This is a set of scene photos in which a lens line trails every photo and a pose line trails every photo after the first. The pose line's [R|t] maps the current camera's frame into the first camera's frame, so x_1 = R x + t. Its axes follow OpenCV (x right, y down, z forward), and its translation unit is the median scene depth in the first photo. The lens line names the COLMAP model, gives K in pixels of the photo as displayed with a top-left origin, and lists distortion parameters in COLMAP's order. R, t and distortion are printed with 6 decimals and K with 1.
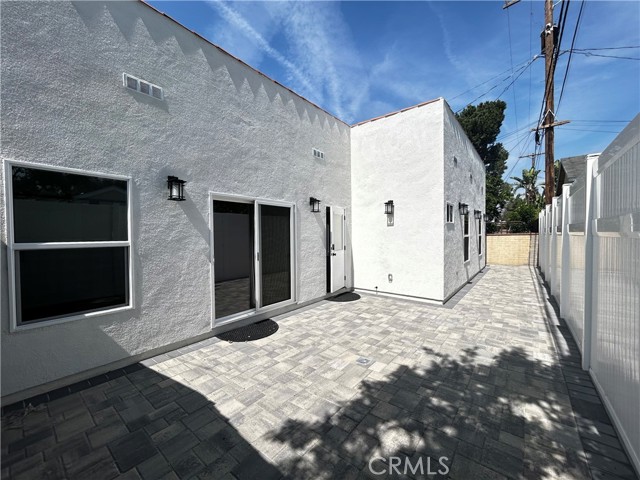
lens RADIAL K [[260.1, 0, 320.0], [0, 260.1, 240.0], [0, 0, 1]] dist [0.000430, 0.000448]
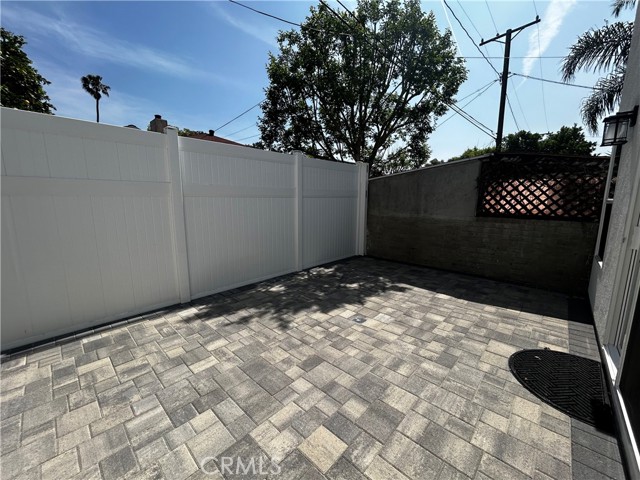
lens RADIAL K [[260.1, 0, 320.0], [0, 260.1, 240.0], [0, 0, 1]] dist [0.000430, 0.000448]
pose [[-0.997154, -0.006658, 0.075095, 0.238652], [0.006830, 0.984019, 0.177934, -0.023610], [-0.075080, 0.177940, -0.981173, 1.898386]]
